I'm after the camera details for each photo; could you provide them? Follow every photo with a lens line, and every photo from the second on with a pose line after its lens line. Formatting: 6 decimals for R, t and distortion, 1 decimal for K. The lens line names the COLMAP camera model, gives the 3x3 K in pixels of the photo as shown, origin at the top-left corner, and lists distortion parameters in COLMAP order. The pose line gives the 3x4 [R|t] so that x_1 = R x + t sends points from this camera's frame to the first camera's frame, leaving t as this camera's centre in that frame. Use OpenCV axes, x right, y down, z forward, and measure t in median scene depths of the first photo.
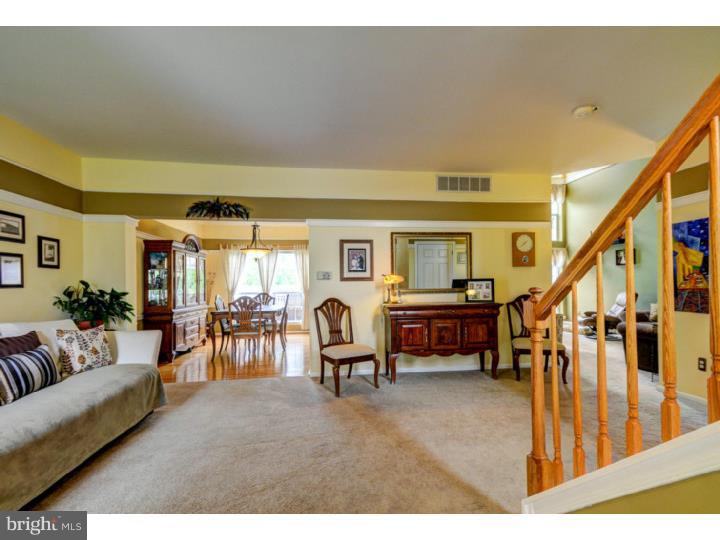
lens RADIAL K [[317.9, 0, 361.9], [0, 317.9, 282.8], [0, 0, 1]] dist [0.023225, -0.000371]
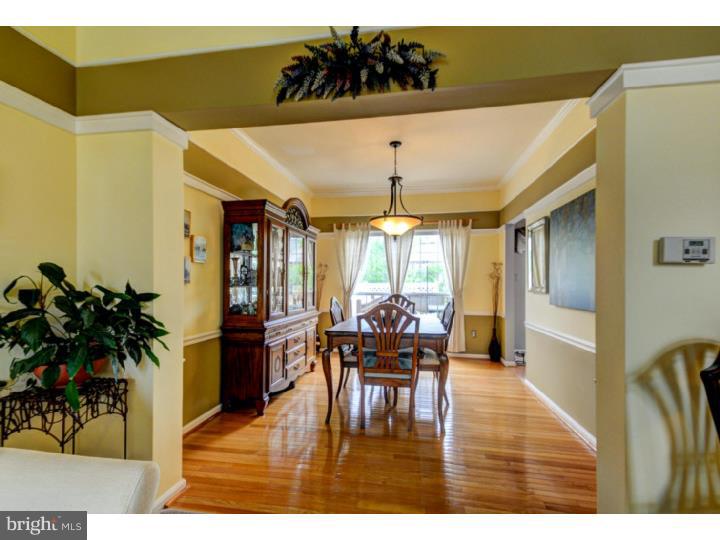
lens RADIAL K [[317.9, 0, 361.9], [0, 317.9, 282.8], [0, 0, 1]] dist [0.023225, -0.000371]
pose [[0.955118, 0.013563, -0.295916, -0.251211], [-0.012390, 0.999906, 0.005840, 0.007270], [0.295967, -0.001911, 0.955196, 0.496284]]
